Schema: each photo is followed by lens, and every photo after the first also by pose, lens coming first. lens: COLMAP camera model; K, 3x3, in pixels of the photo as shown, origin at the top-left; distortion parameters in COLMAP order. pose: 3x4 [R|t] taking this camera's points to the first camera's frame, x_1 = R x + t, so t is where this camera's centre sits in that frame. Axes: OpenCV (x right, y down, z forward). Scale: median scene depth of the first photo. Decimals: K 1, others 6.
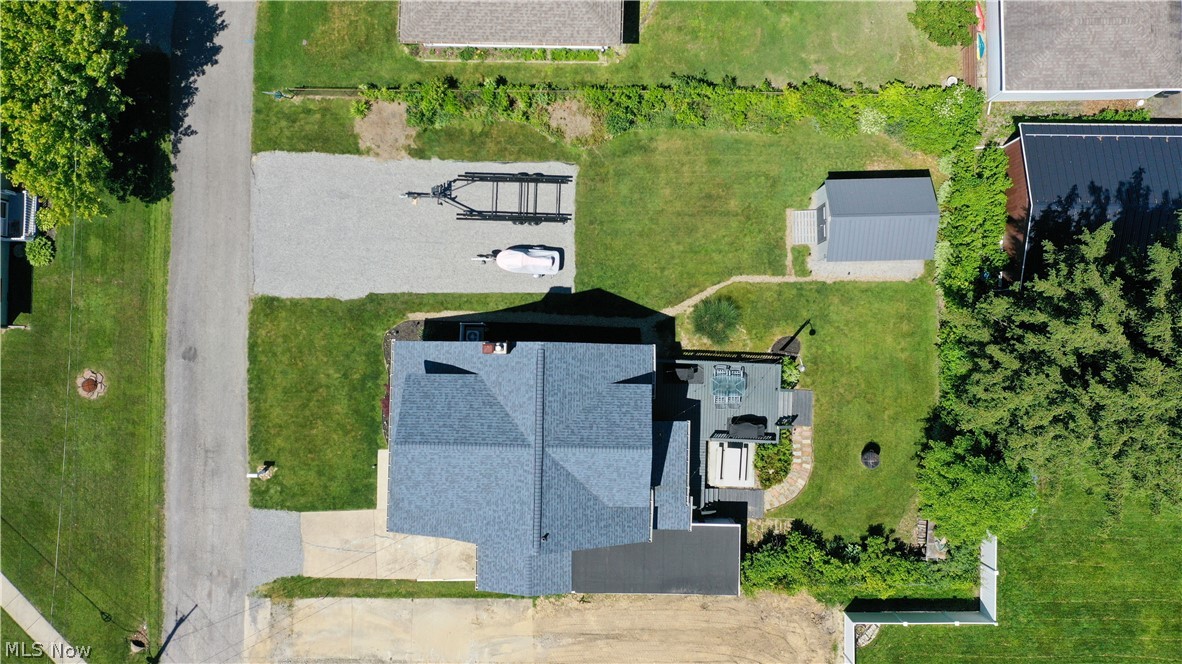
lens RADIAL K [[914.0, 0, 591.0], [0, 914.0, 332.0], [0, 0, 1]] dist [-0.003099, 0.004794]
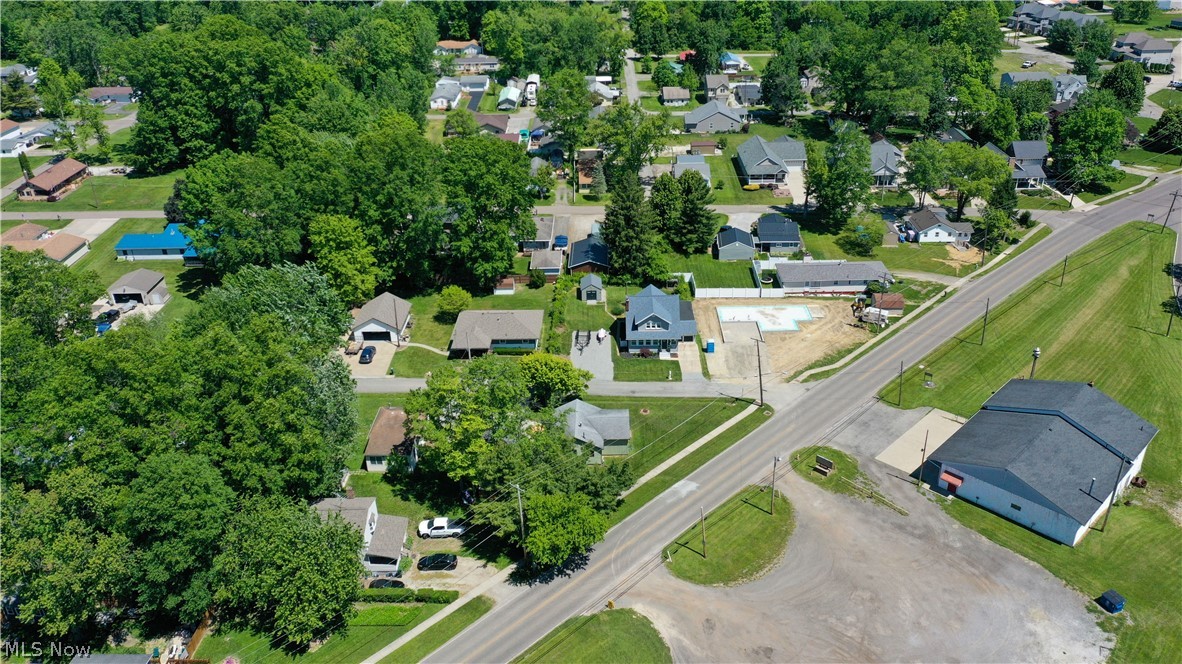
lens RADIAL K [[914.0, 0, 591.0], [0, 914.0, 332.0], [0, 0, 1]] dist [-0.003099, 0.004794]
pose [[-0.001516, -0.441780, 0.897122, -3.073606], [0.999967, 0.006519, 0.004900, -0.131604], [-0.008013, 0.897100, 0.441755, -0.511834]]
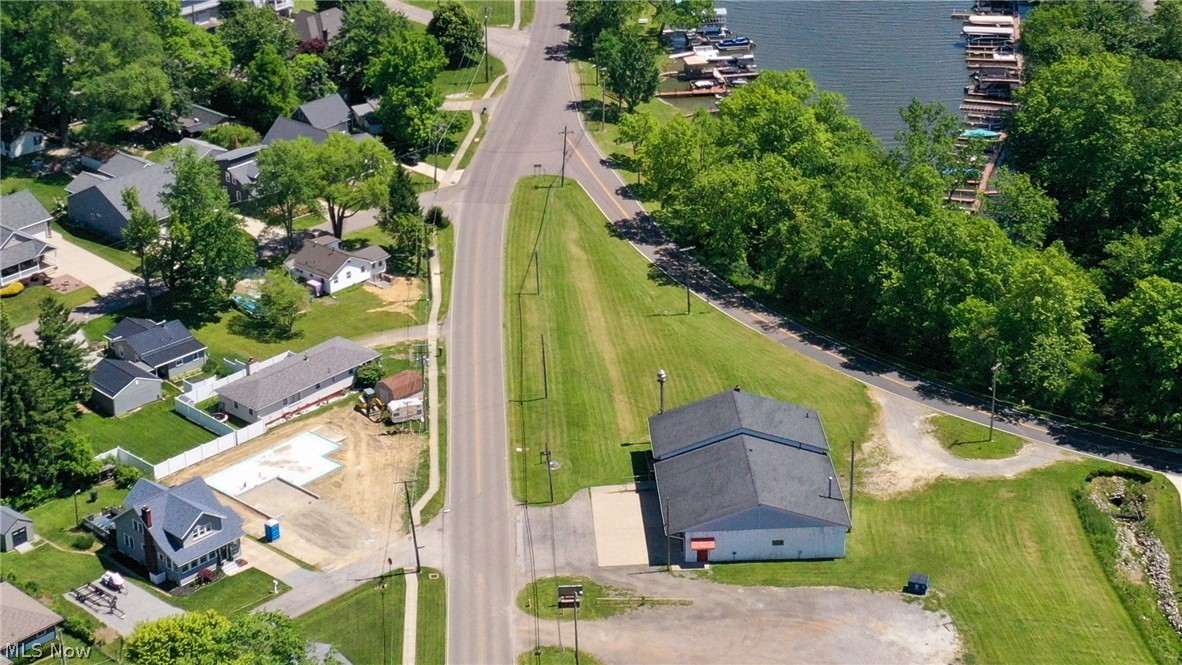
lens RADIAL K [[2151.9, 0, 546.3], [0, 2151.9, 332.0], [0, 0, 1]] dist [0.000255, 0.022810]
pose [[-0.735009, -0.242790, 0.633100, -3.719935], [0.677751, -0.291159, 0.675189, -2.527732], [0.020403, 0.925354, 0.378555, -1.355763]]
